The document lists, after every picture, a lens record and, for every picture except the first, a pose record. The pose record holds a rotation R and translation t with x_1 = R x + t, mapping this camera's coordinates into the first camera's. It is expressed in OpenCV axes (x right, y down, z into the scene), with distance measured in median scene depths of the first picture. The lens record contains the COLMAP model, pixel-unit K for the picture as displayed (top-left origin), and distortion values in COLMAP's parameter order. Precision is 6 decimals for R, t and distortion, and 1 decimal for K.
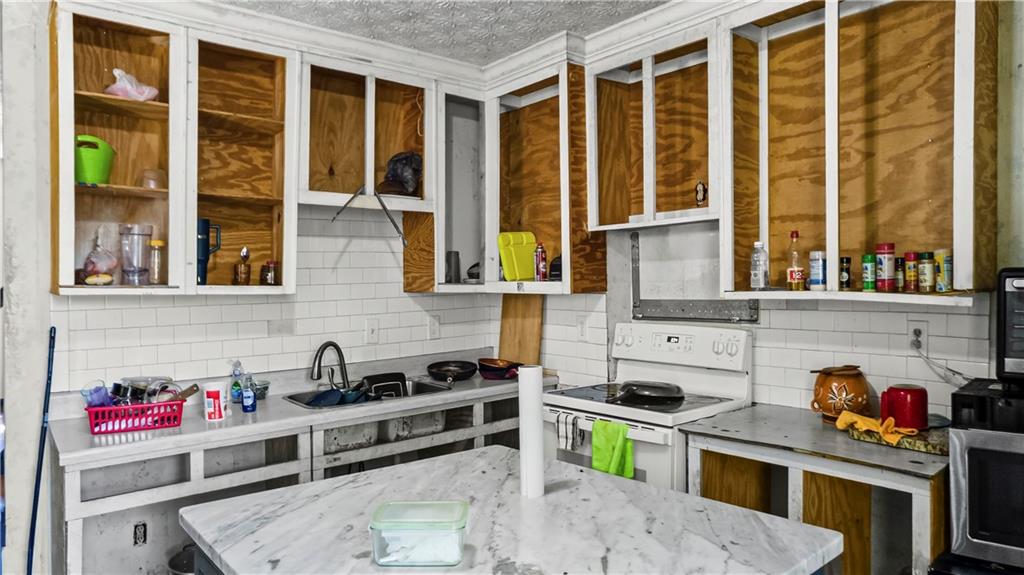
lens RADIAL K [[707.8, 0, 512.0], [0, 707.8, 287.5], [0, 0, 1]] dist [-0.037555, 0.000773]
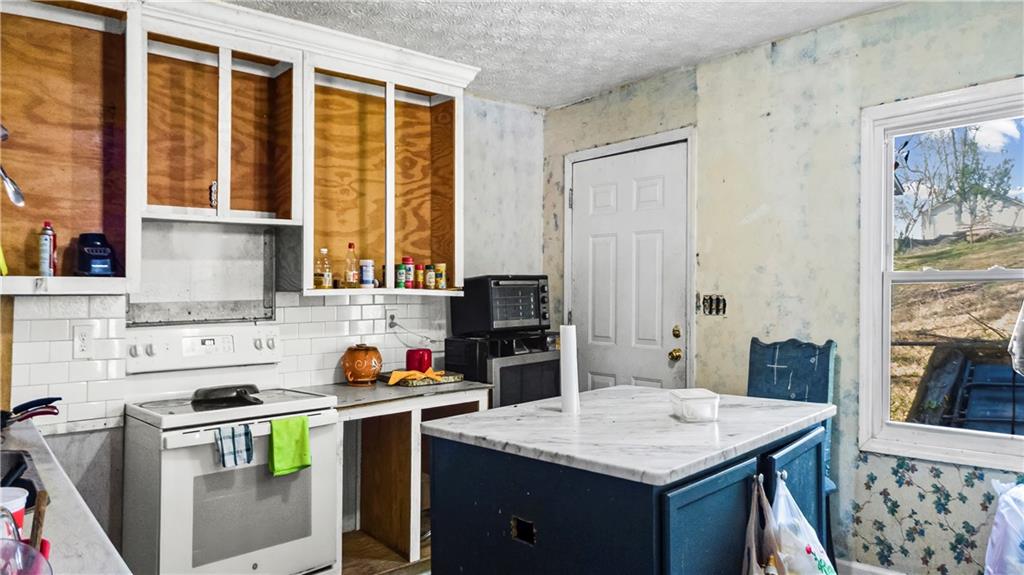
lens RADIAL K [[707.8, 0, 512.0], [0, 707.8, 287.5], [0, 0, 1]] dist [-0.037555, 0.000773]
pose [[-0.091219, 0.028624, 0.995419, -0.817377], [0.028482, 0.999253, -0.026124, 0.039245], [-0.995423, 0.025969, -0.091966, 0.726740]]
